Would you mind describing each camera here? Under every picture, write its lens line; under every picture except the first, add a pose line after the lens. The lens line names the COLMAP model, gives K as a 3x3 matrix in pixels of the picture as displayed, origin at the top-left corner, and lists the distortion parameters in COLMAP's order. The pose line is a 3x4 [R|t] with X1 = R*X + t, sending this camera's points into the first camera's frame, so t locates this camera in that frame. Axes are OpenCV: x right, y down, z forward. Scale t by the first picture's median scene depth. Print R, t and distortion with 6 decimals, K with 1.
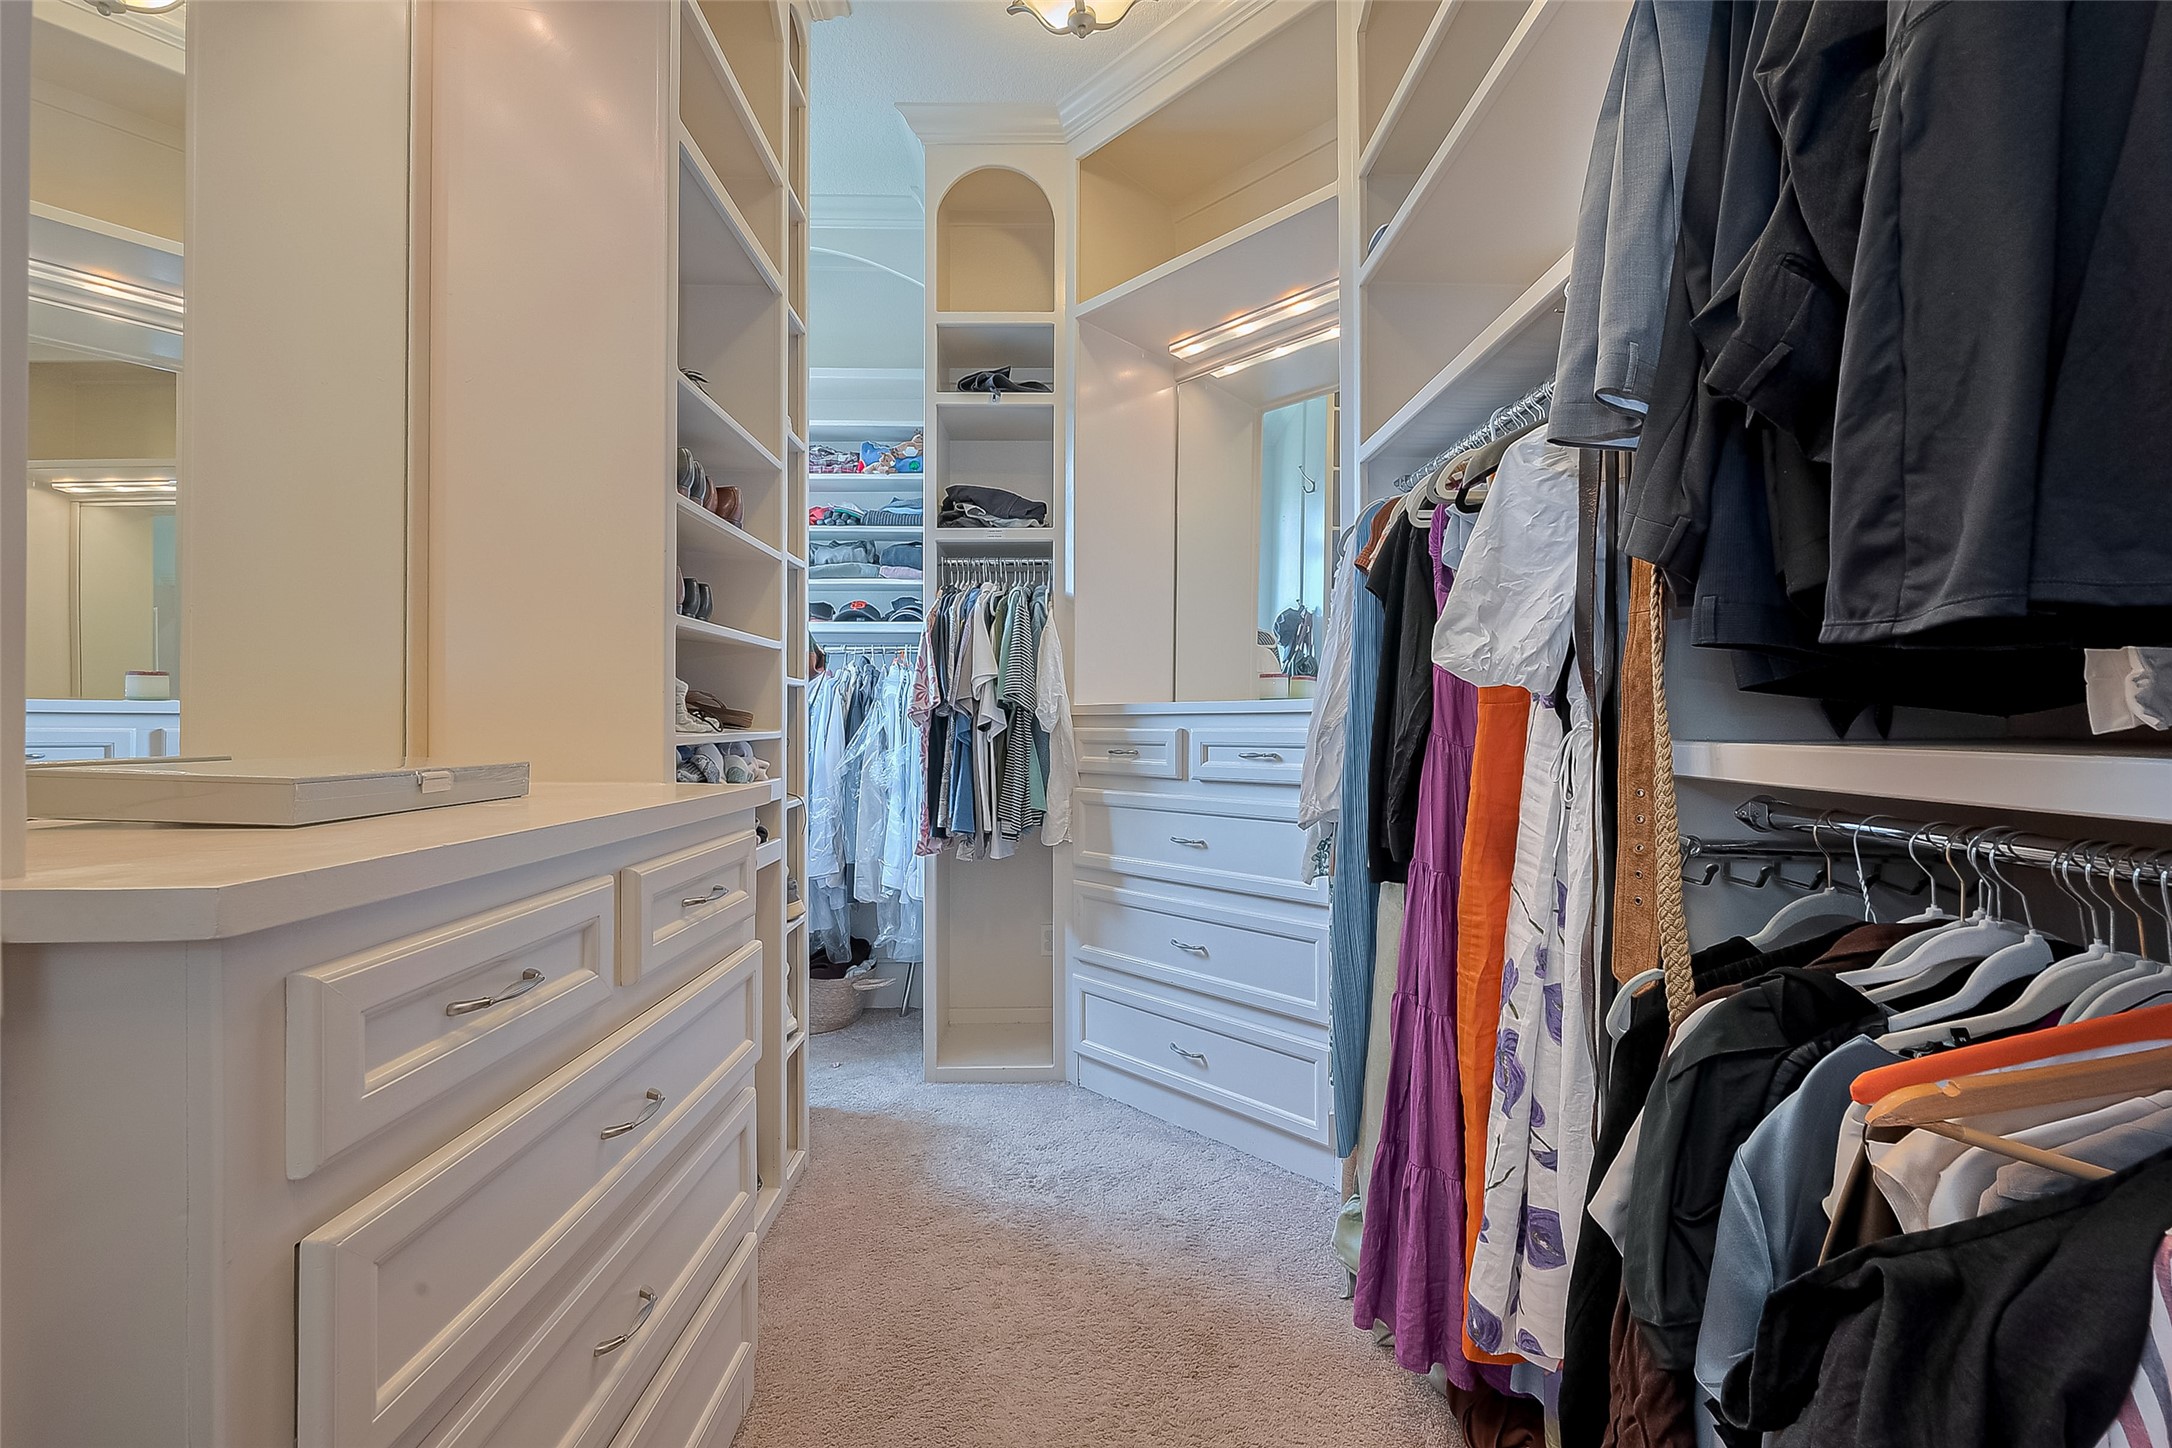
lens RADIAL K [[867.8, 0, 1032.6], [0, 867.8, 719.8], [0, 0, 1]] dist [-0.002456, -0.000778]
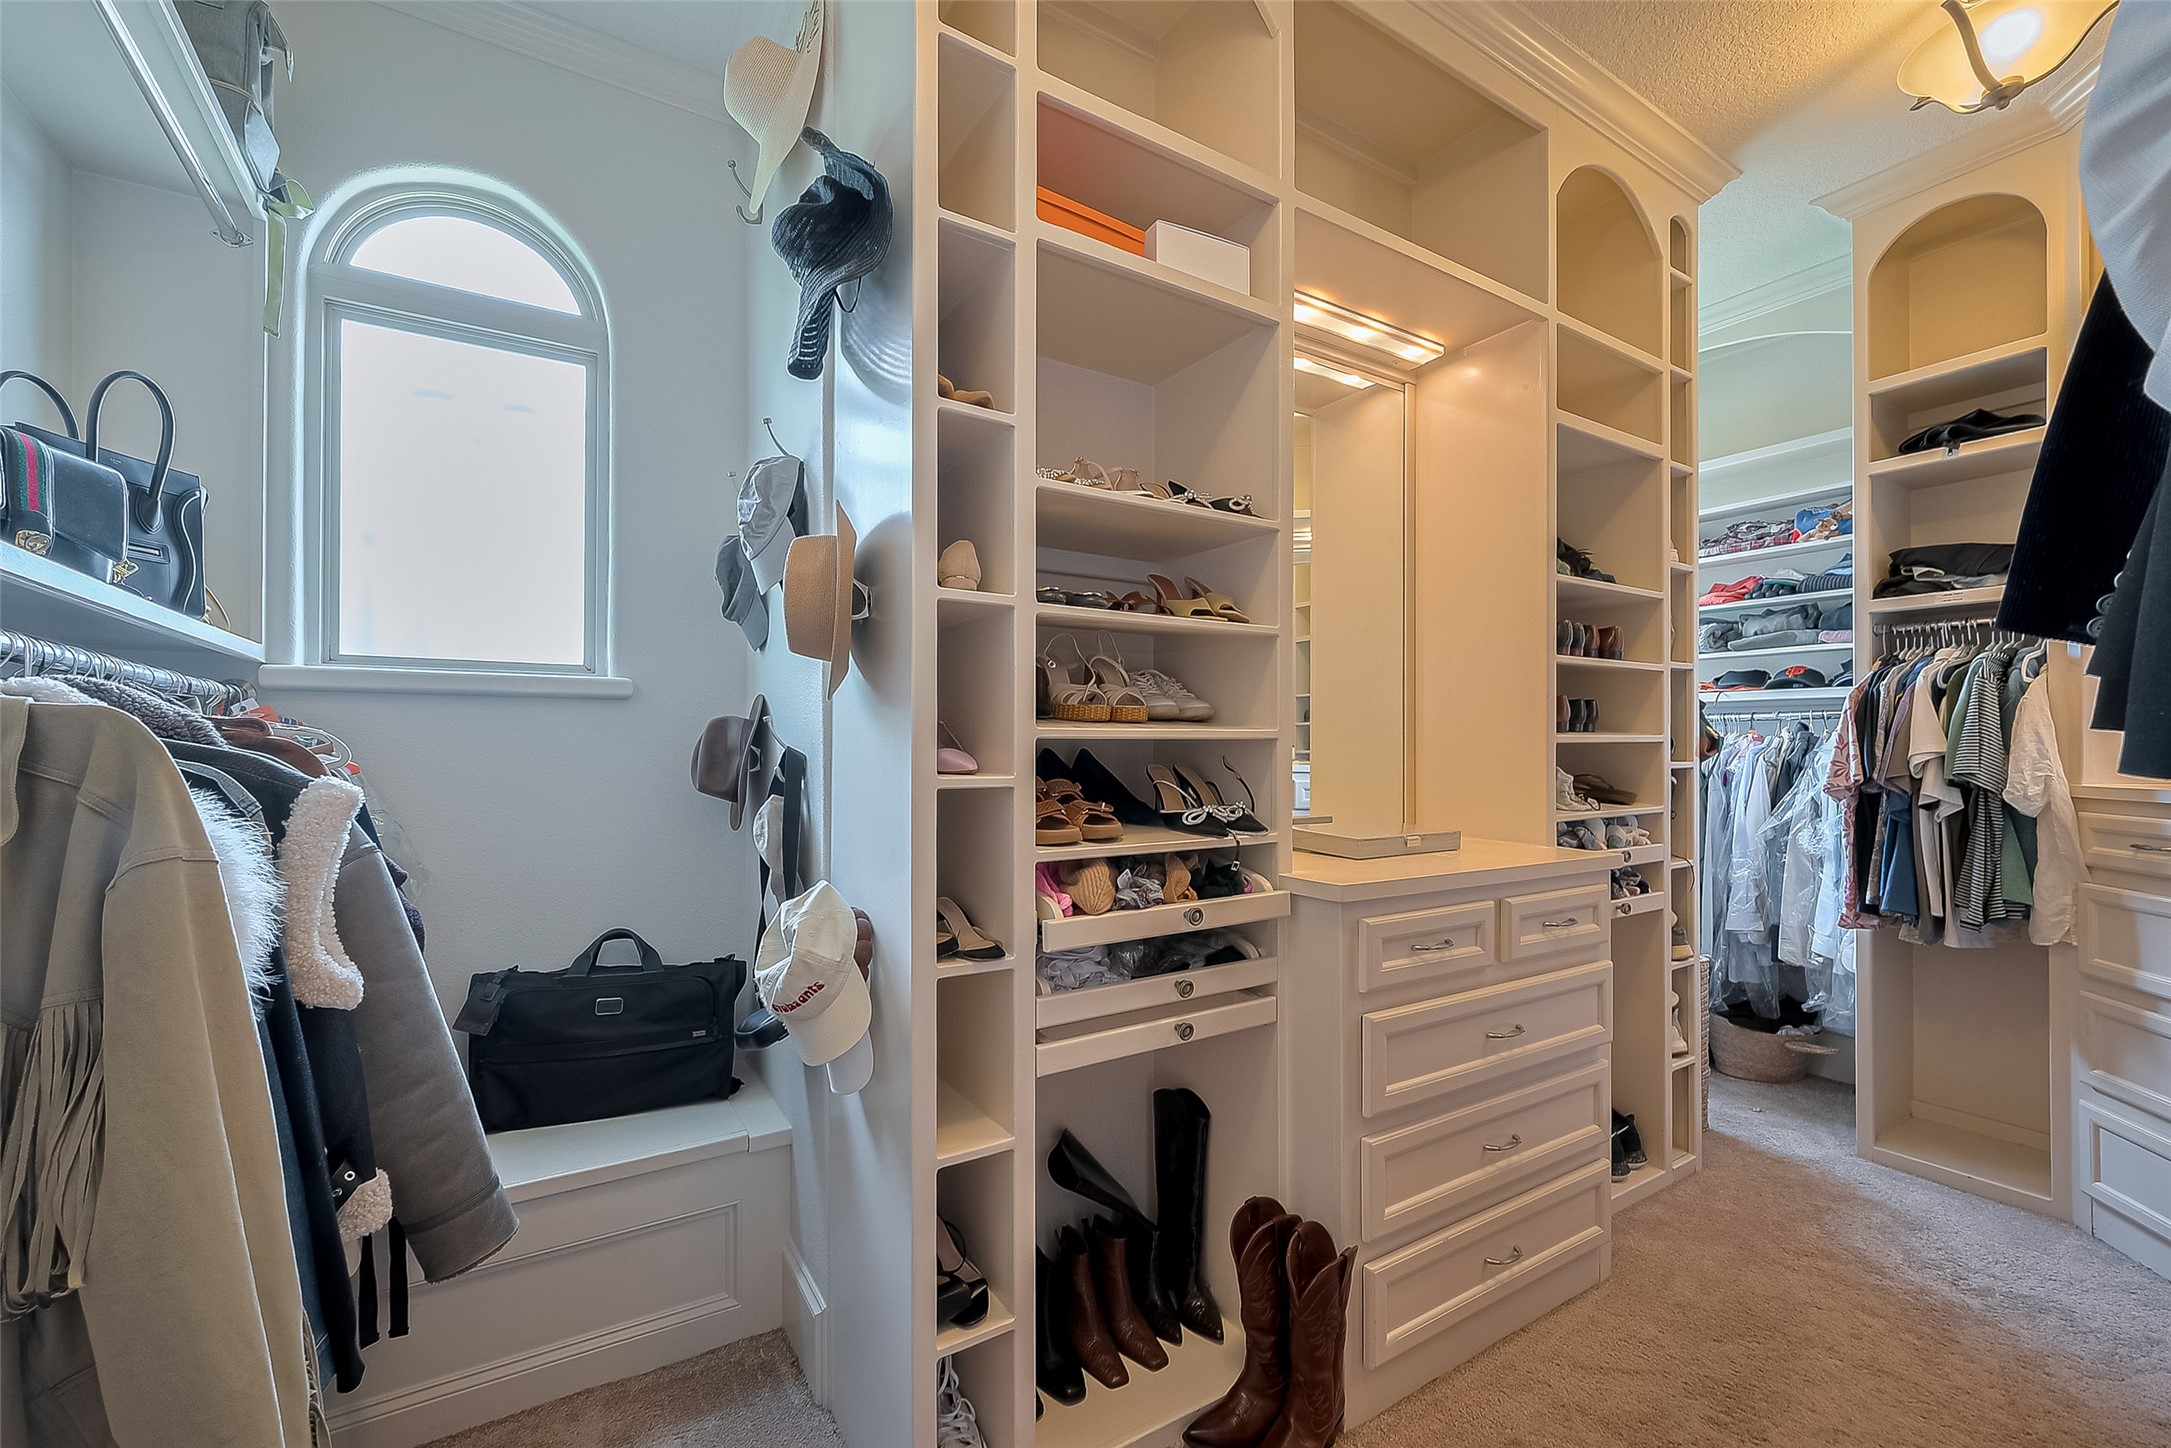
lens RADIAL K [[867.4, 0, 1081.0], [0, 867.4, 725.4], [0, 0, 1]] dist [-0.002456, -0.000778]
pose [[0.540167, -0.009708, -0.841502, 0.240251], [0.001216, 0.999941, -0.010755, -0.071117], [0.841557, 0.004786, 0.540148, -0.300553]]
